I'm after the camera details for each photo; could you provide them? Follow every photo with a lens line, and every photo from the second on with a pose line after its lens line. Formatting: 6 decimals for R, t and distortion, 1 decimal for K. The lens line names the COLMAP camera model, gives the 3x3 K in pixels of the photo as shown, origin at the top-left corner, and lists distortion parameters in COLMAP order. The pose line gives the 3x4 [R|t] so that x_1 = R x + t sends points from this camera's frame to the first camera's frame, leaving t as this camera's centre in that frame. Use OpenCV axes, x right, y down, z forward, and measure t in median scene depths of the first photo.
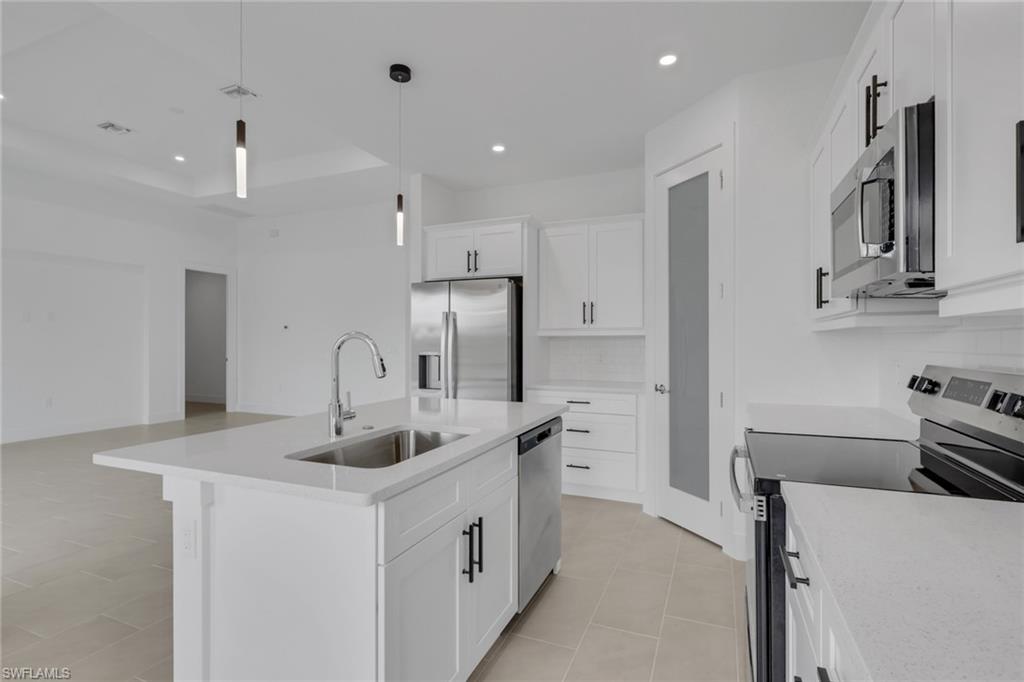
lens RADIAL K [[485.6, 0, 512.0], [0, 485.6, 341.0], [0, 0, 1]] dist [-0.000129, -0.000207]
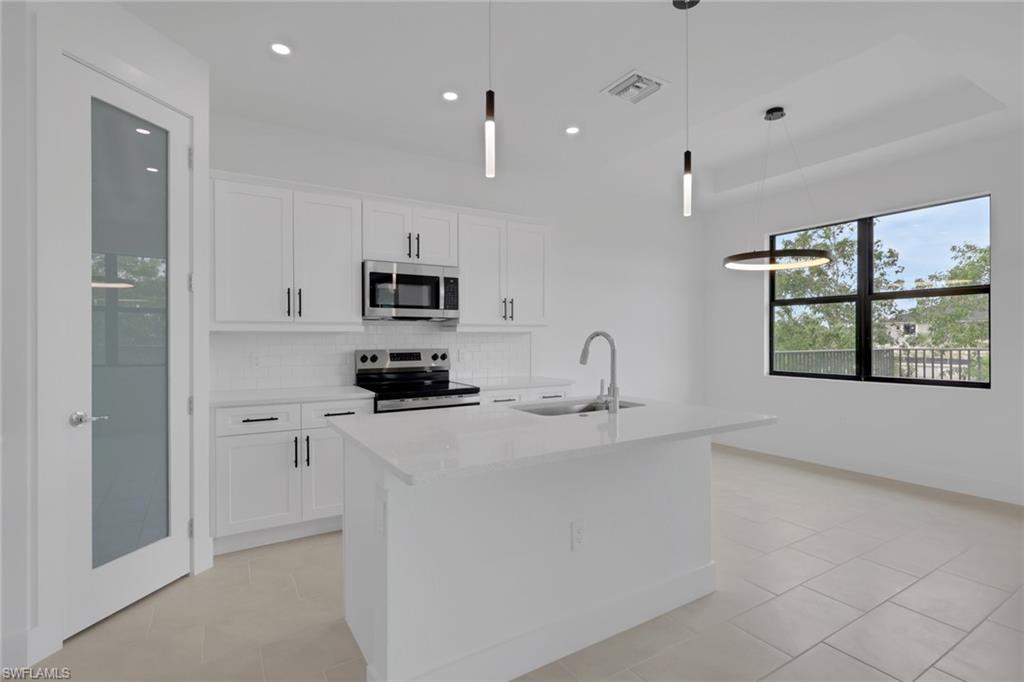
lens RADIAL K [[485.6, 0, 512.0], [0, 485.6, 341.0], [0, 0, 1]] dist [-0.000129, -0.000207]
pose [[-0.815288, -0.000301, 0.579055, -0.318769], [0.002357, 0.999990, 0.003838, 0.000666], [-0.579051, 0.004494, -0.815279, 0.786781]]
